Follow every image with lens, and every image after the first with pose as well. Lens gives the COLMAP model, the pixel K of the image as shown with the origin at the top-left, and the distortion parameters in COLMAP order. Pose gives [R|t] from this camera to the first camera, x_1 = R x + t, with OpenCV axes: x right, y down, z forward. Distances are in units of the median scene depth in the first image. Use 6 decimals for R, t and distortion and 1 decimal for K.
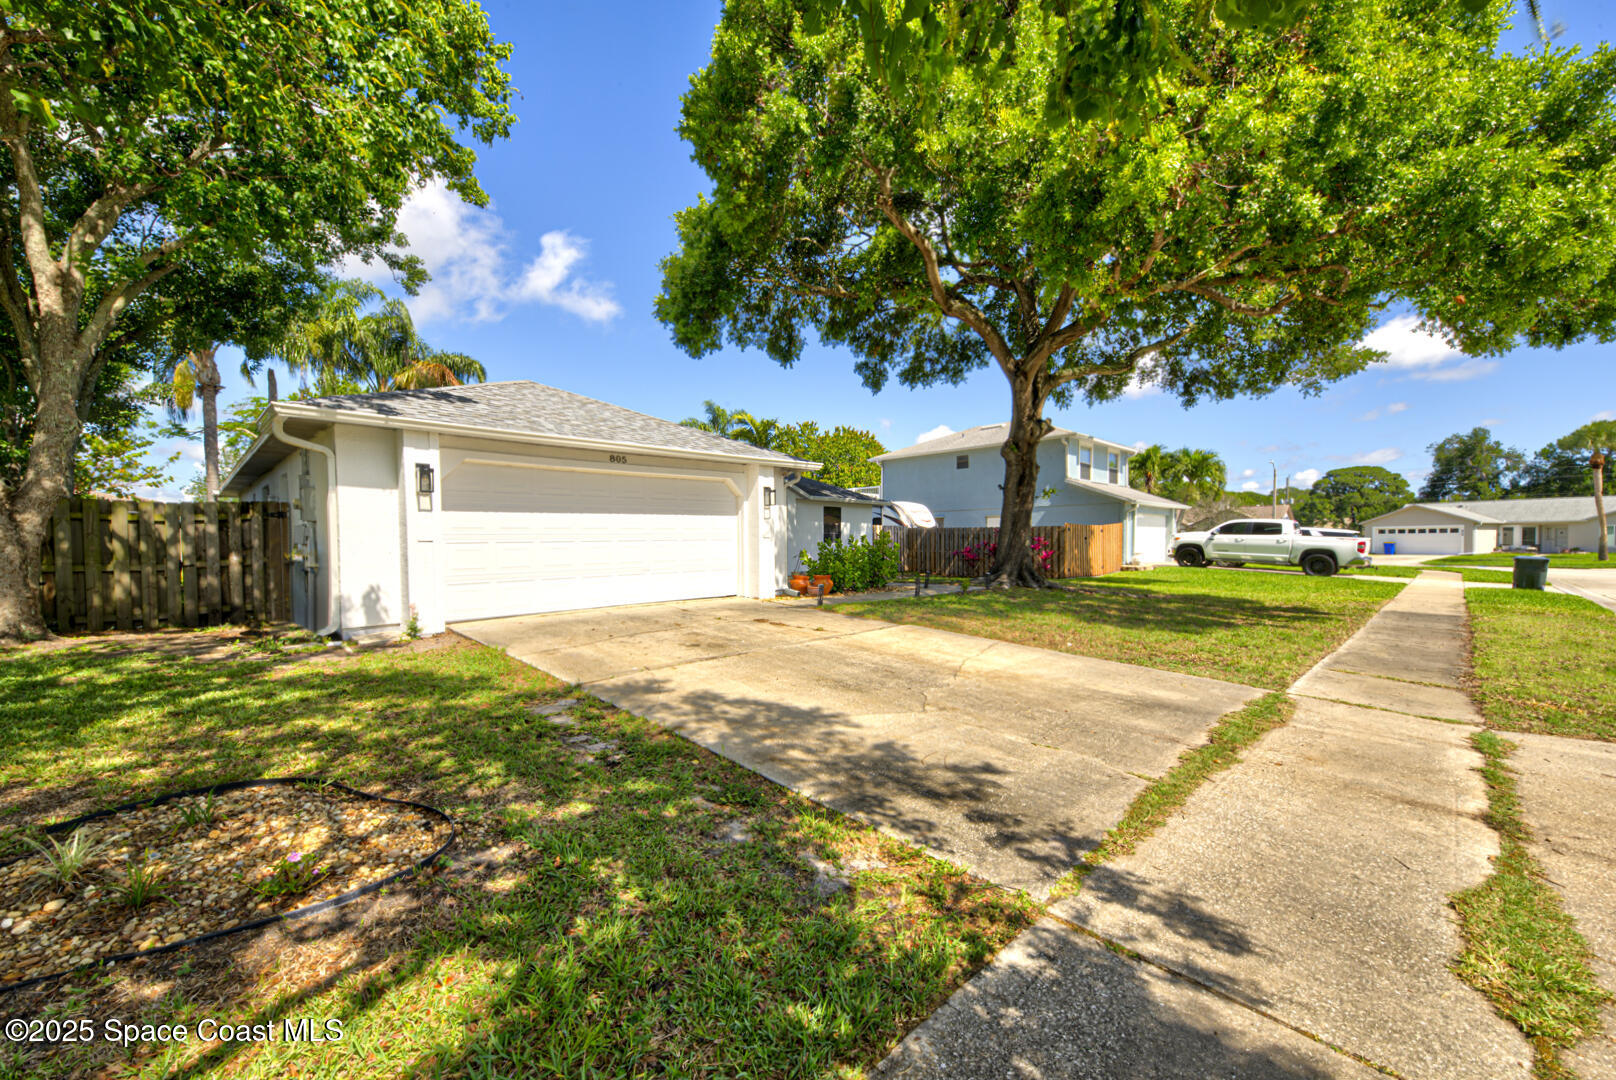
lens RADIAL K [[634.0, 0, 805.9], [0, 634.0, 555.0], [0, 0, 1]] dist [0.030268, -0.000350]
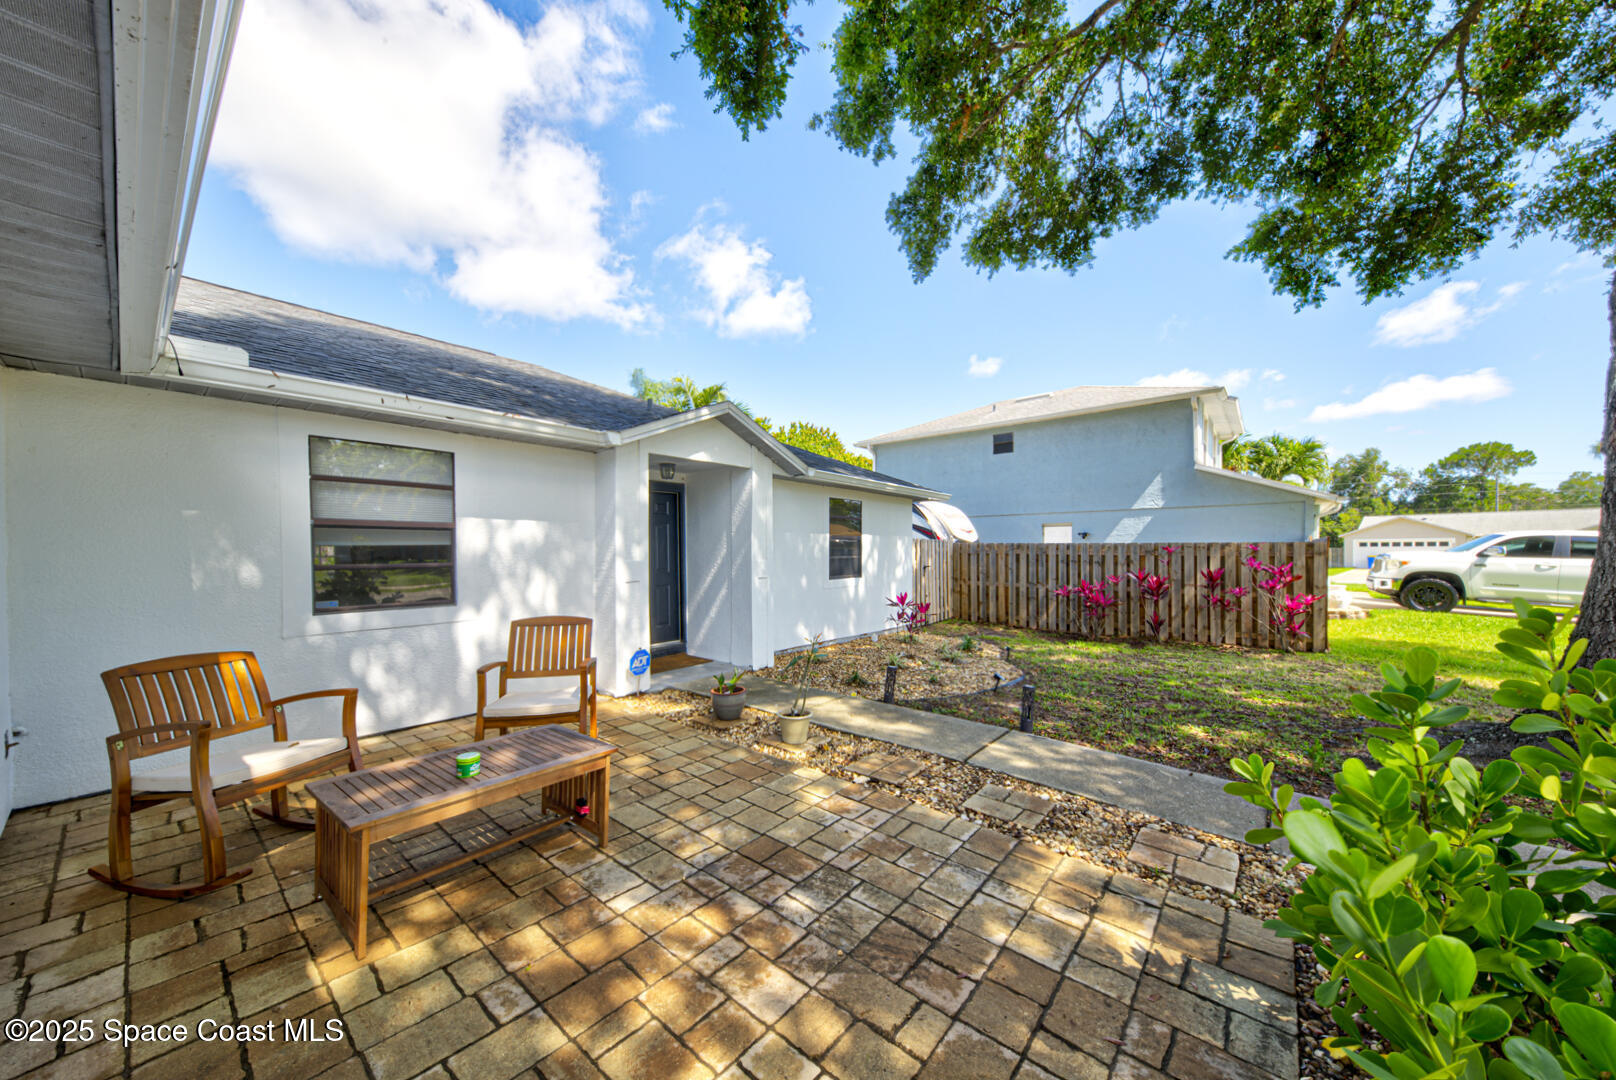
lens RADIAL K [[560.5, 0, 808.0], [0, 560.5, 540.0], [0, 0, 1]] dist [0.027269, 0.000013]
pose [[0.994486, 0.001997, 0.104847, -0.025055], [0.001909, 0.999308, -0.037138, -0.028228], [-0.104848, 0.037133, 0.993795, 0.539028]]
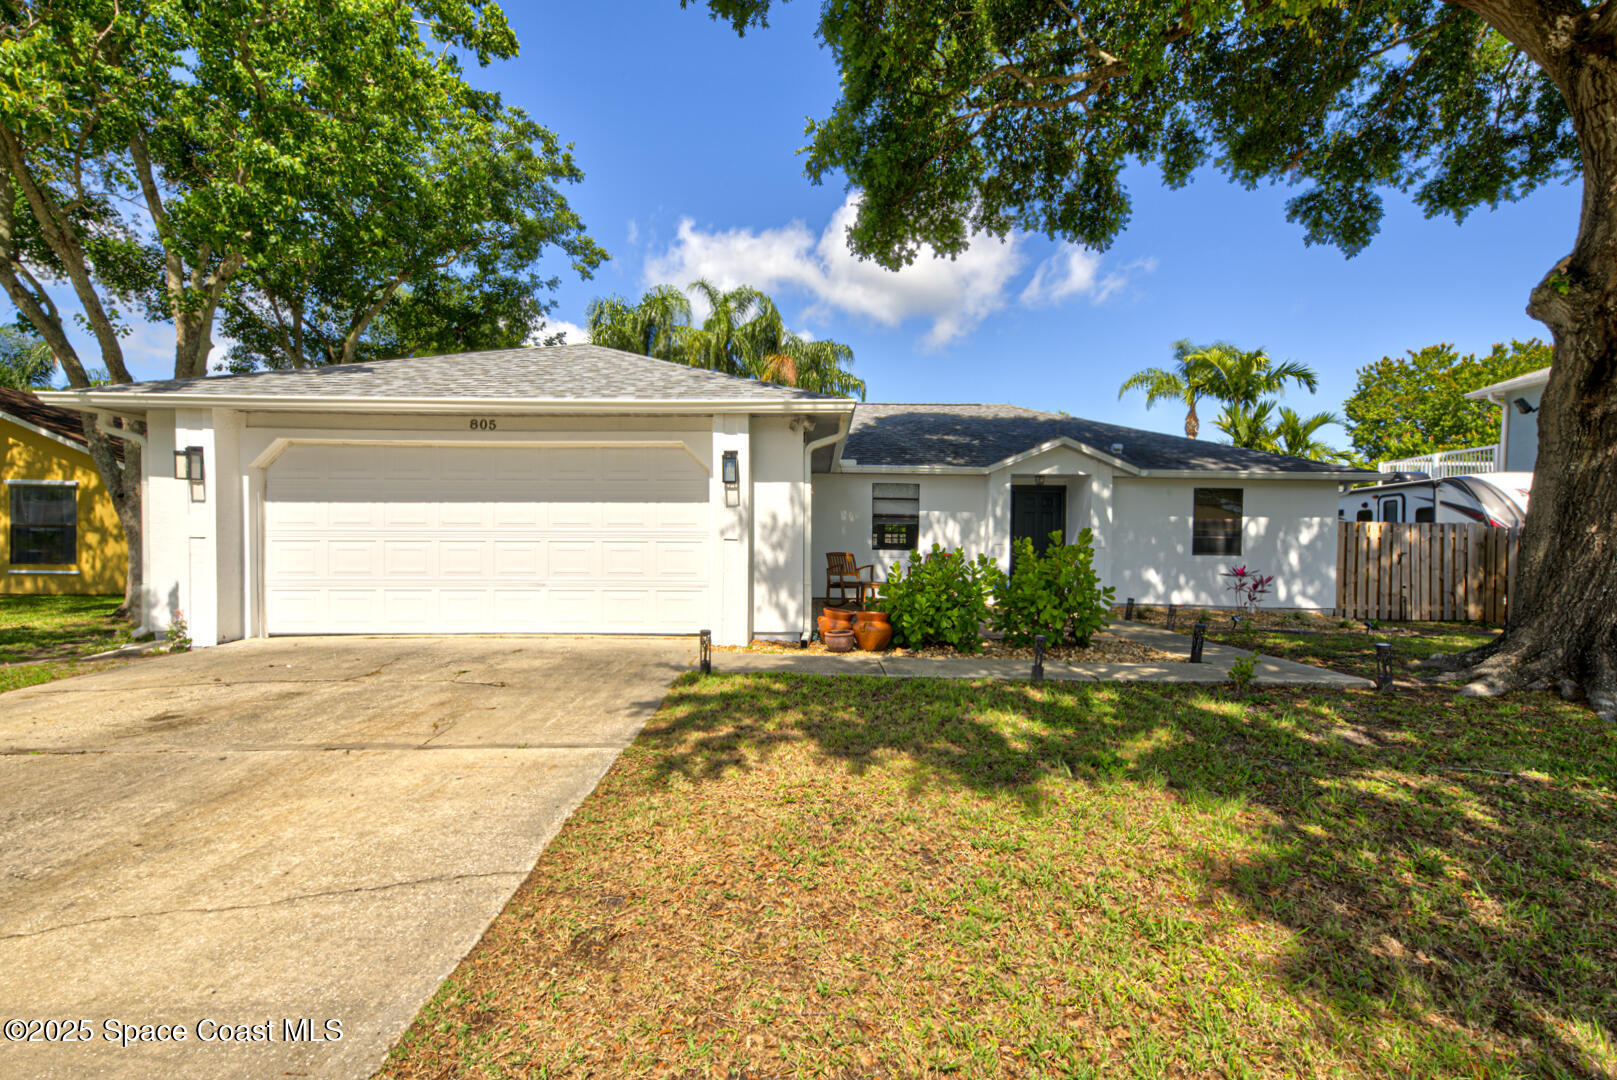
lens RADIAL K [[741.1, 0, 781.6], [0, 741.1, 559.3], [0, 0, 1]] dist [0.017895, 0.000087]
pose [[0.690515, 0.027634, -0.722790, 0.216812], [-0.033223, 0.999427, 0.006470, -0.007084], [0.722555, 0.019546, 0.691037, 0.272258]]
